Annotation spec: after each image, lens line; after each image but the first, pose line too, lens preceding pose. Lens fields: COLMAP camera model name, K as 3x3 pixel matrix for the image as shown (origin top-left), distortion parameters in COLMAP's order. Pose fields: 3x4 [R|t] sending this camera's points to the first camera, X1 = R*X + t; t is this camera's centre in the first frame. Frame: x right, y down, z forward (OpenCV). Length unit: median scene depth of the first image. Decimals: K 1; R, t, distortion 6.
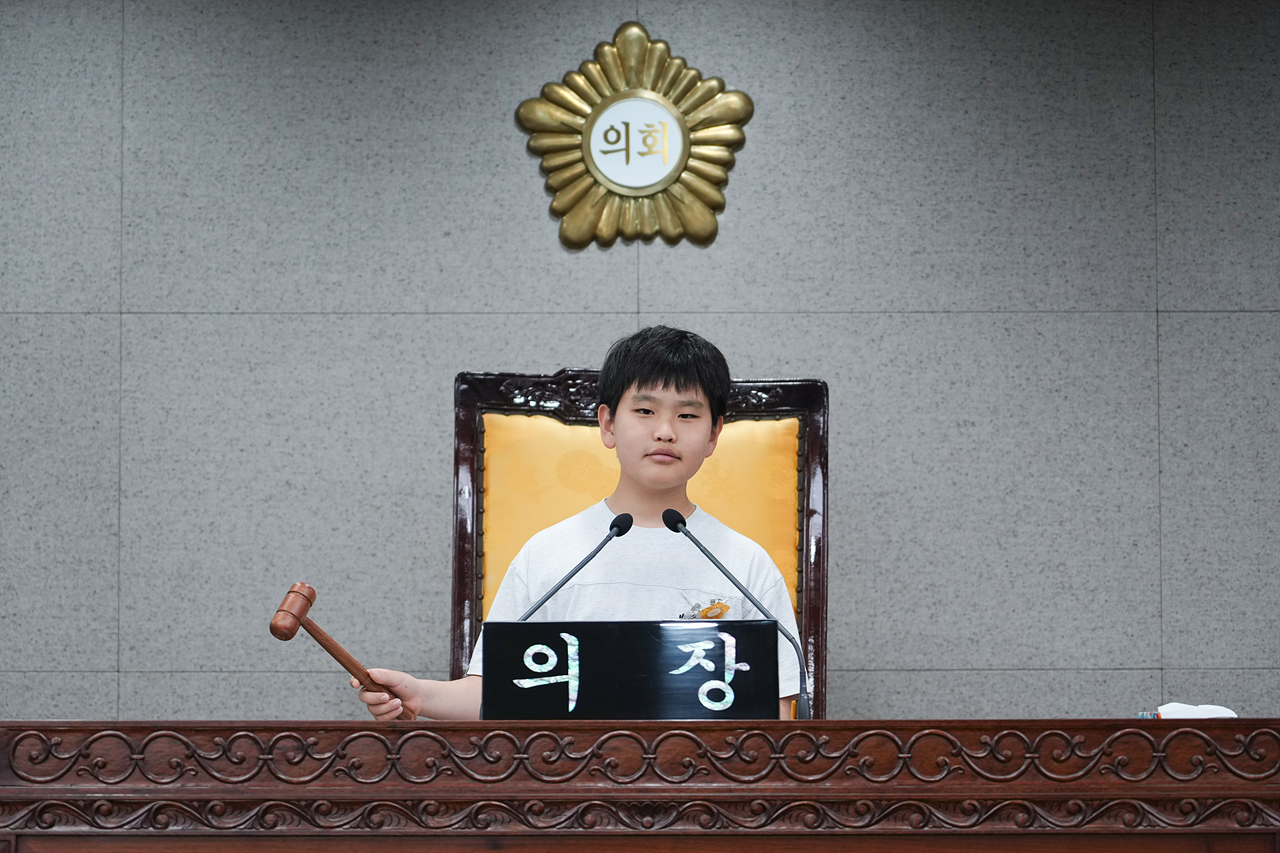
lens RADIAL K [[3620.5, 0, 644.0], [0, 3620.5, 428.9], [0, 0, 1]] dist [-0.019287, 0.000000]
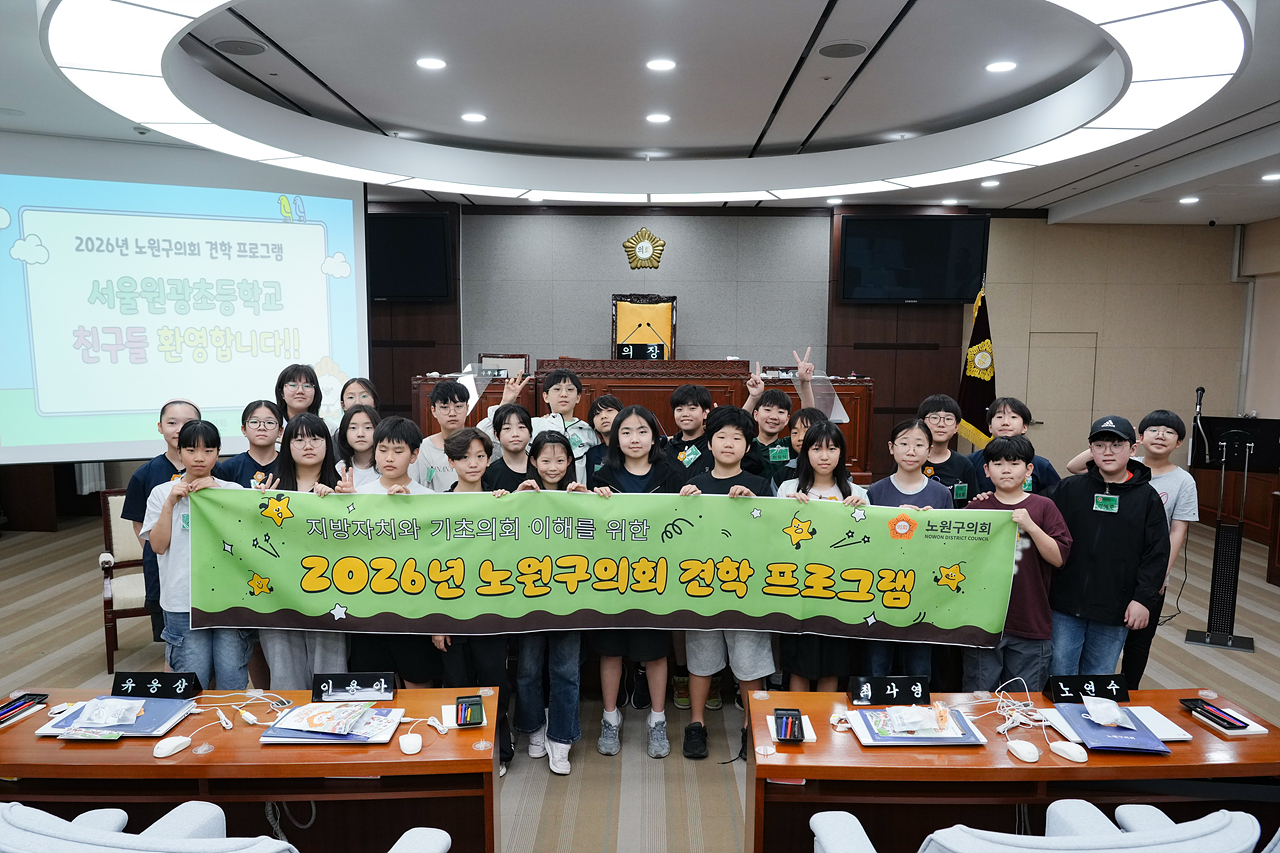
lens RADIAL K [[851.6, 0, 645.3], [0, 851.6, 429.8], [0, 0, 1]] dist [0.036075, 0.002542]
pose [[0.999905, 0.010215, -0.009277, 0.015393], [-0.008210, 0.980756, 0.195063, -0.069102], [0.011091, -0.194969, 0.980747, -0.369118]]
